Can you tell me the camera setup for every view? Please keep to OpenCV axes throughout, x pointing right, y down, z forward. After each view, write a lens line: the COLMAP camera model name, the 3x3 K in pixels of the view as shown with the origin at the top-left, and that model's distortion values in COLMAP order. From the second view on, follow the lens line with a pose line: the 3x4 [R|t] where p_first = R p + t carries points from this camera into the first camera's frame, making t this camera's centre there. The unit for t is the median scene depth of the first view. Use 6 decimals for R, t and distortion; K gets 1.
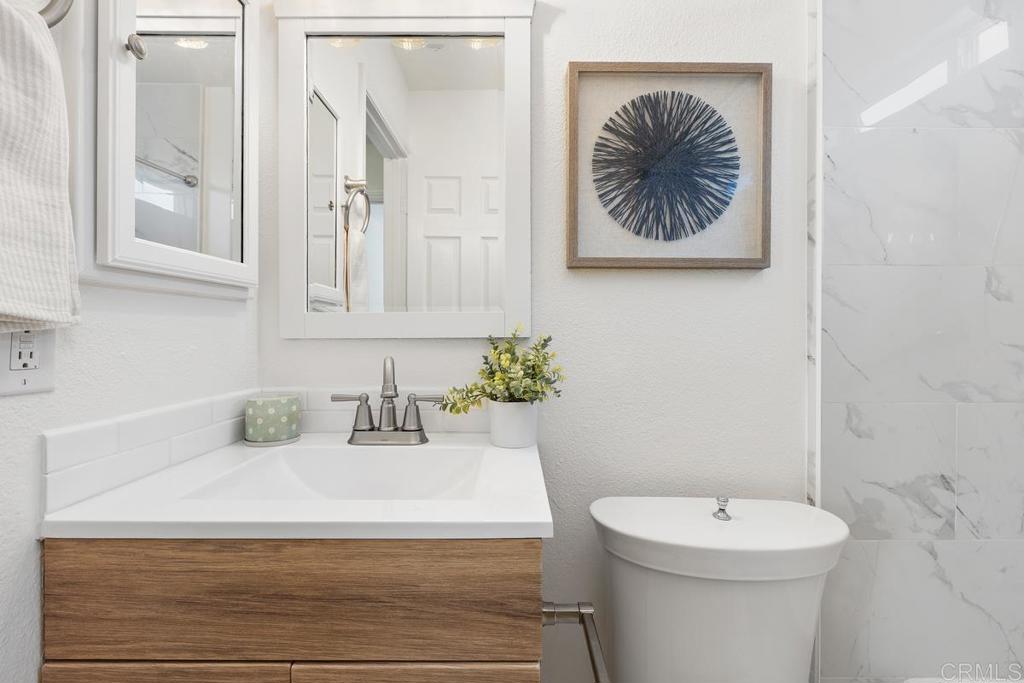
lens RADIAL K [[454.3, 0, 511.6], [0, 454.3, 337.1], [0, 0, 1]] dist [-0.000720, -0.000892]
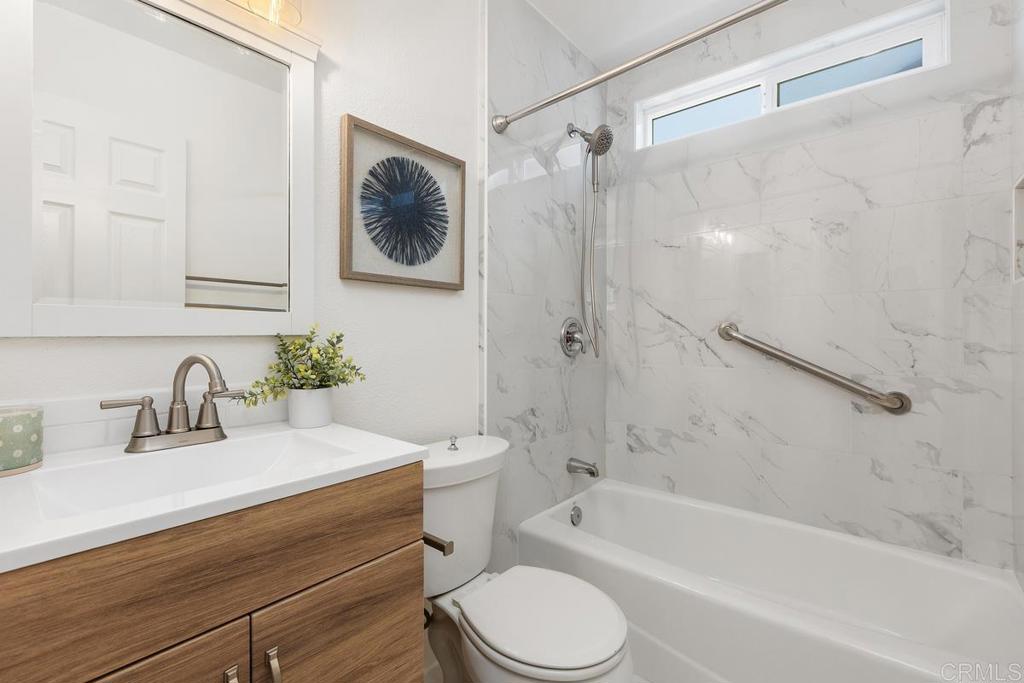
lens RADIAL K [[454.3, 0, 511.2], [0, 454.3, 339.1], [0, 0, 1]] dist [-0.000720, -0.000892]
pose [[0.647392, -0.008798, 0.762106, -0.537274], [0.005750, 0.999961, 0.006660, 0.006663], [-0.762135, 0.000071, 0.647418, -0.148762]]
